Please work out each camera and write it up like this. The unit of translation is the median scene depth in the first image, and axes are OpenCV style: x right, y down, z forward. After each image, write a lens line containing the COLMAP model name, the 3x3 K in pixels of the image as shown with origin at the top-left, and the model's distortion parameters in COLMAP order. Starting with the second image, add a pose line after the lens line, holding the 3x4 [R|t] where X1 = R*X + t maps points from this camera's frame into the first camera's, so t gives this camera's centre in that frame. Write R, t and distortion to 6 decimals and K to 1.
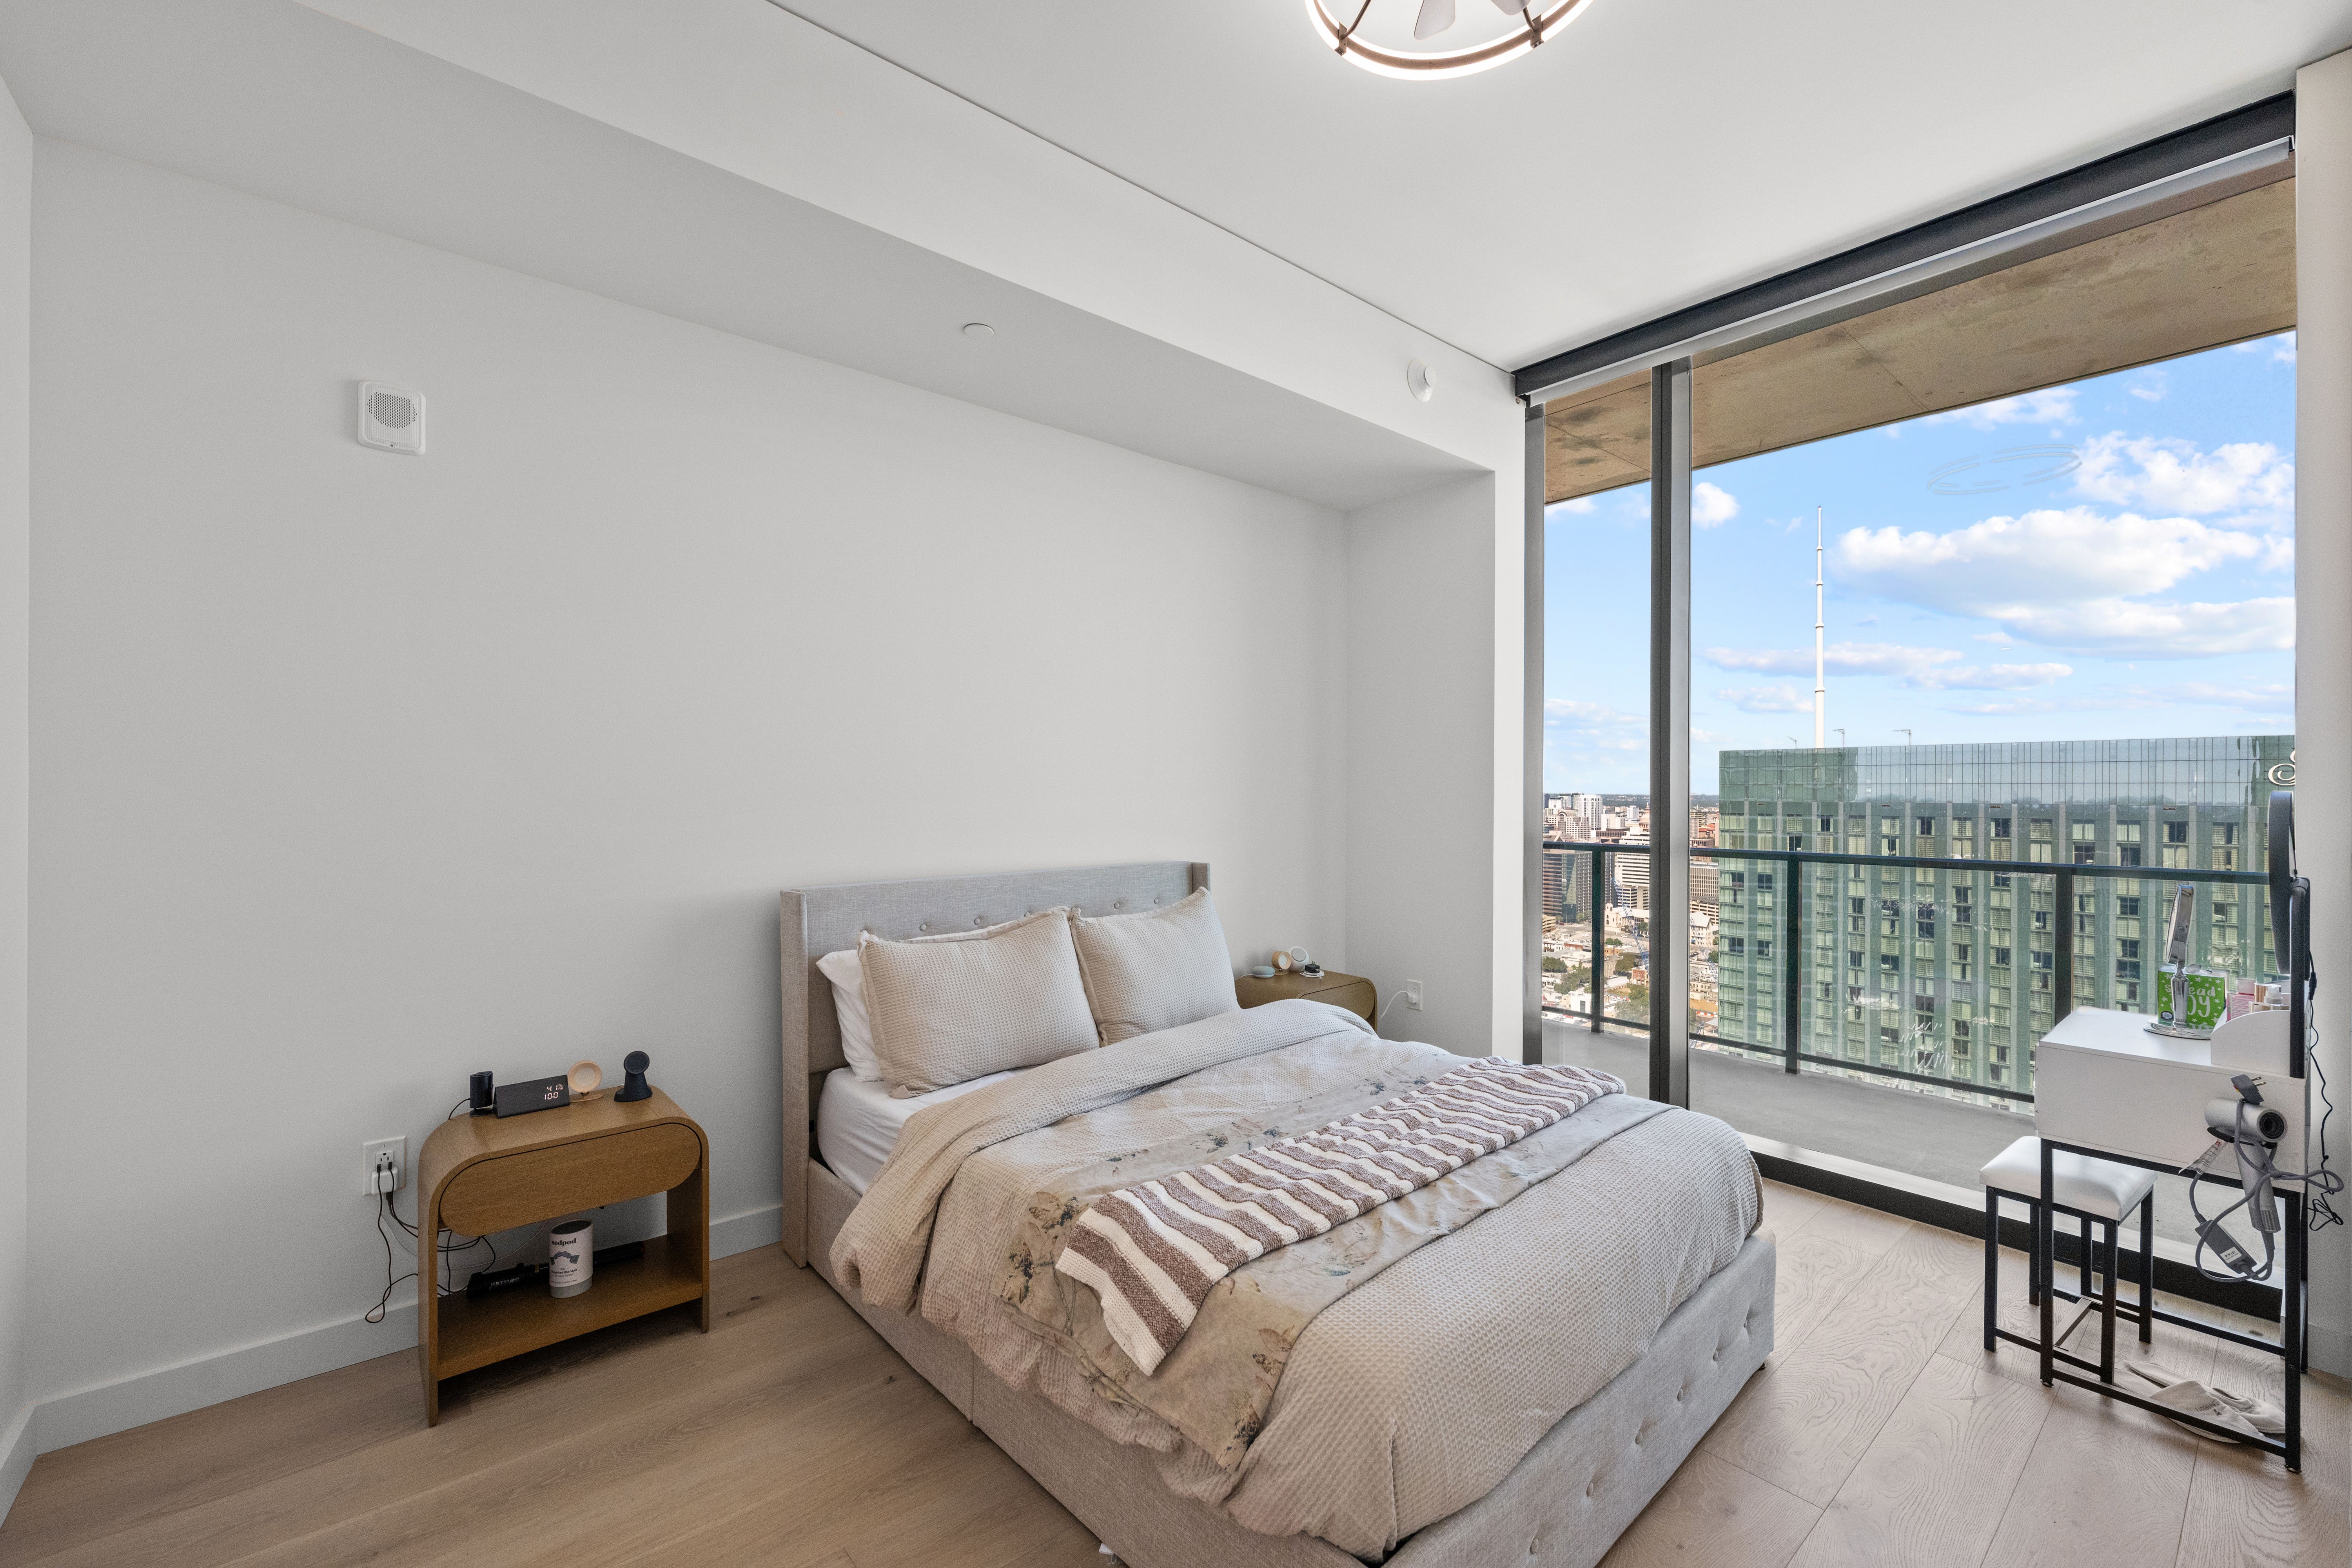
lens RADIAL K [[992.6, 0, 1152.1], [0, 992.6, 788.5], [0, 0, 1]] dist [0.000034, -0.000896]
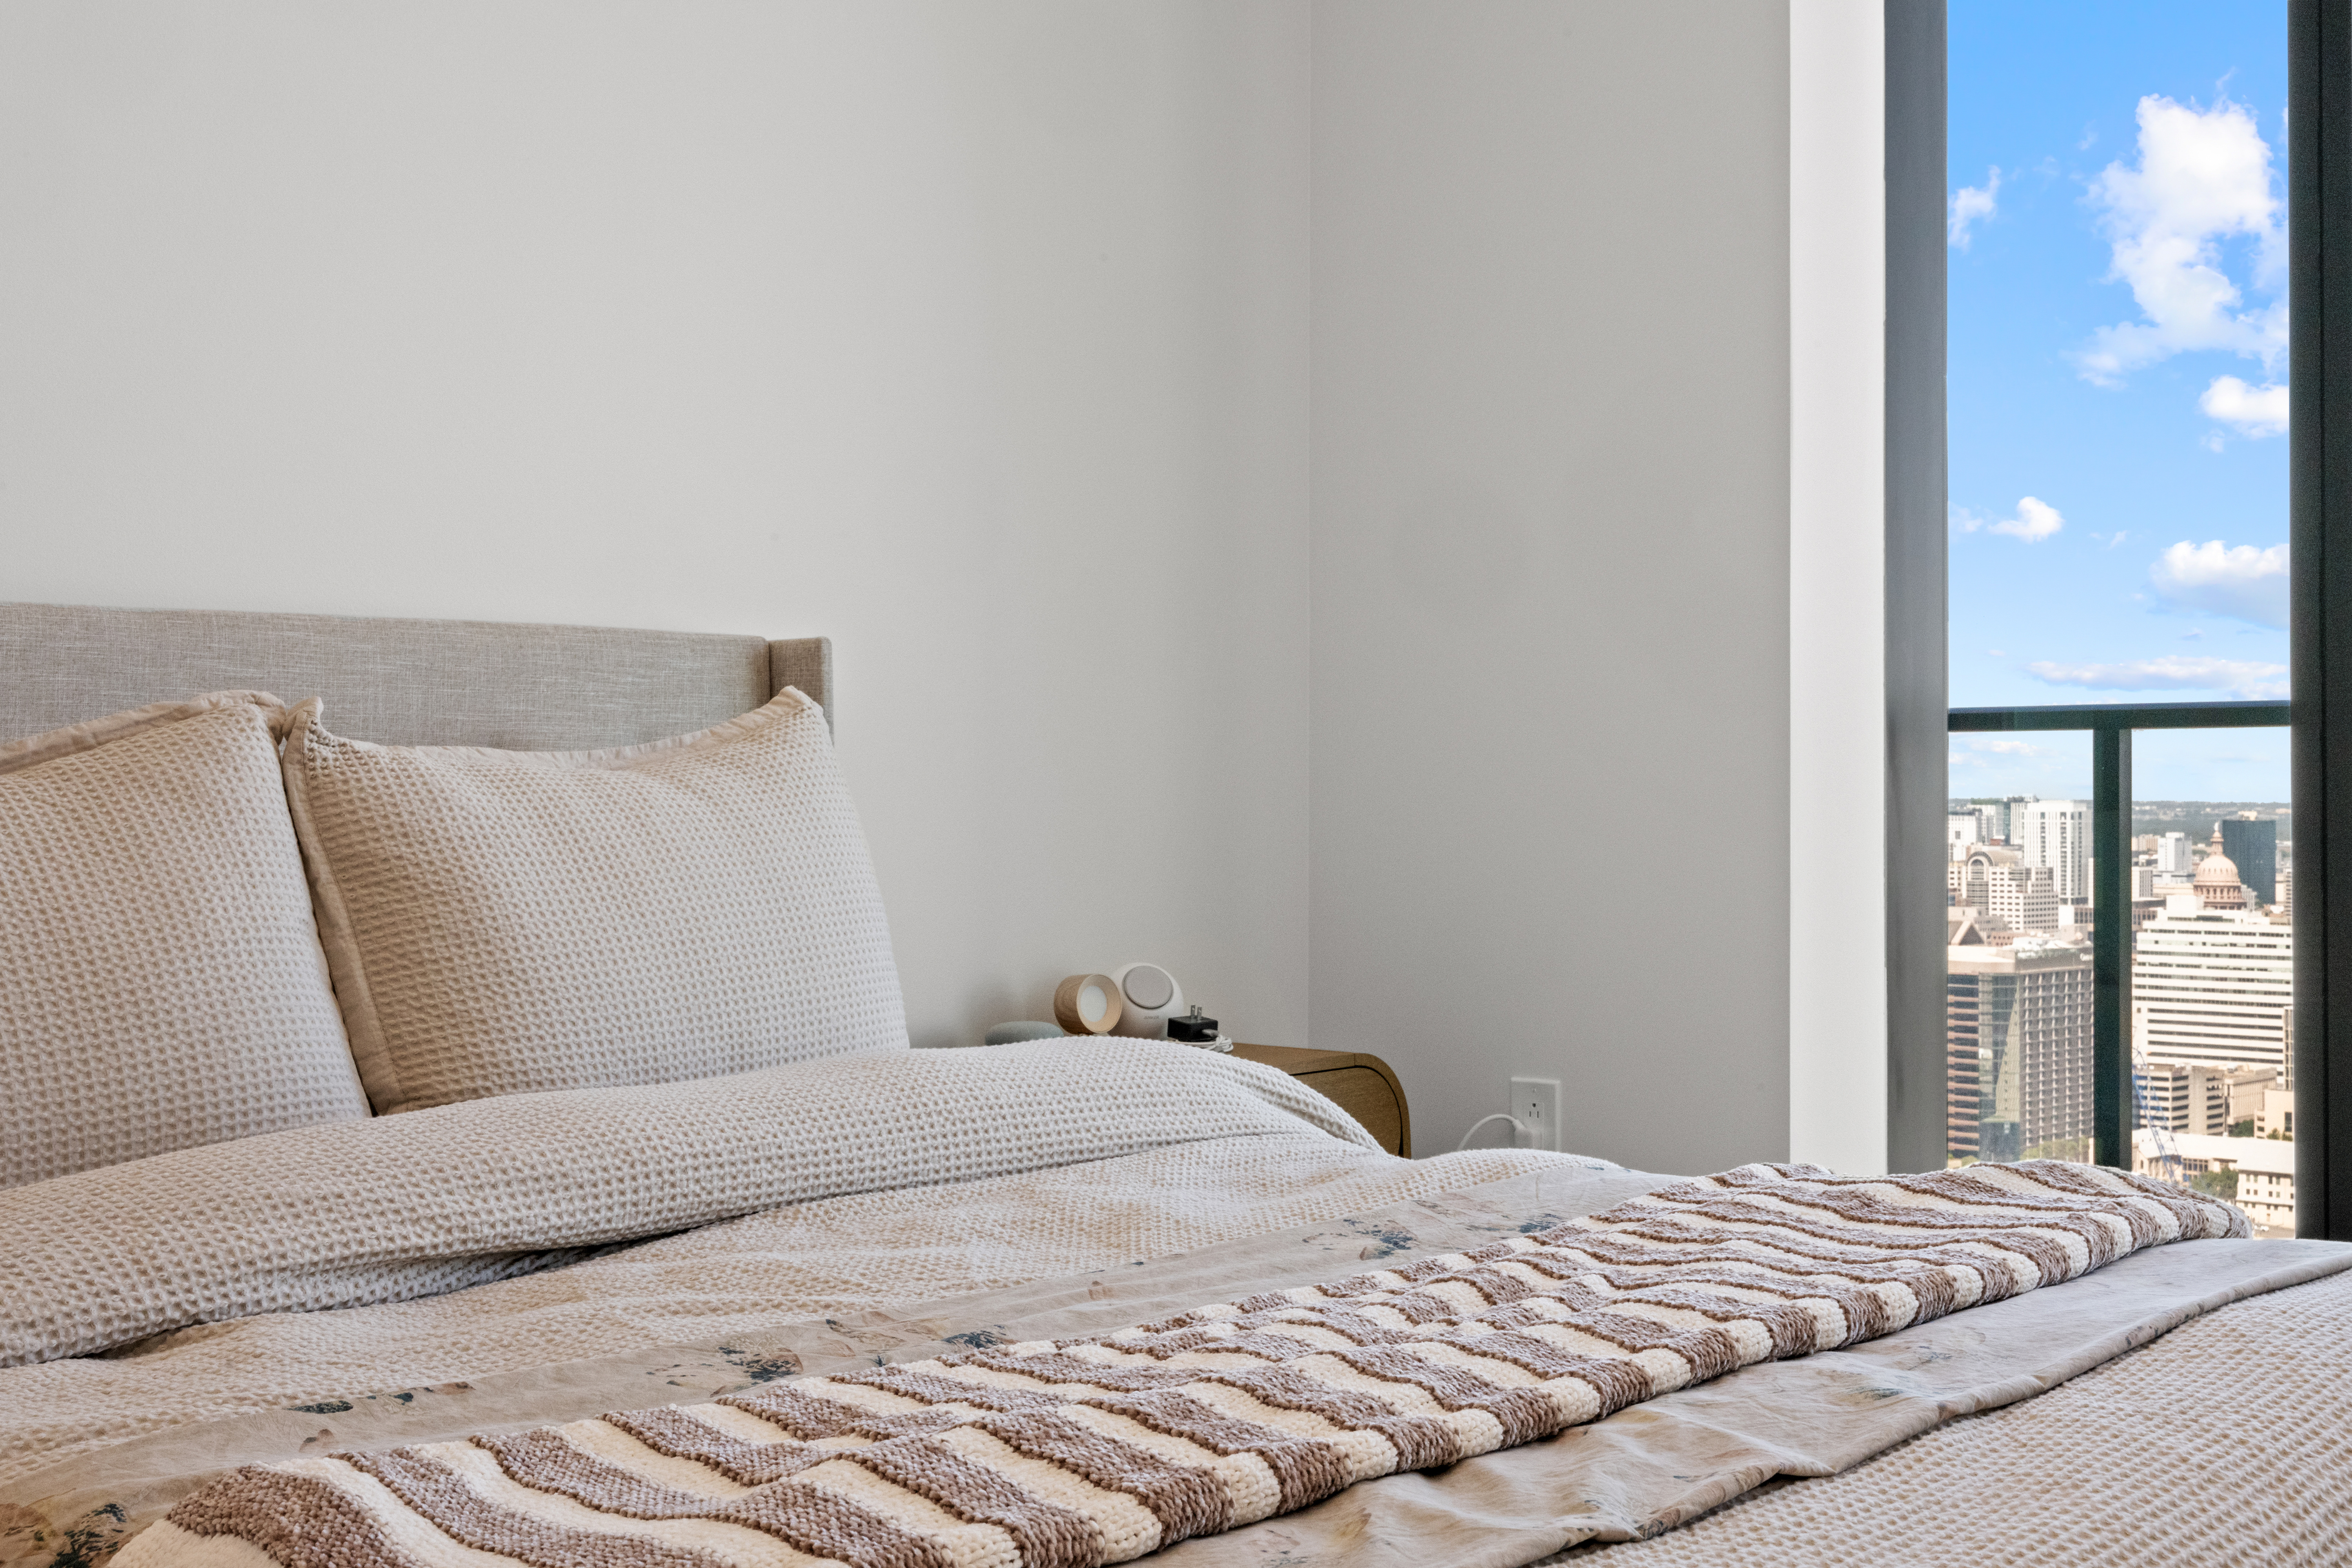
lens RADIAL K [[2981.8, 0, 1153.9], [0, 2981.8, 785.2], [0, 0, 1]] dist [-0.023235, 0.000000]
pose [[0.992366, 0.001945, 0.123314, 0.064333], [0.001085, 0.999699, -0.024505, 0.200099], [-0.123325, 0.024452, 0.992065, 0.200683]]
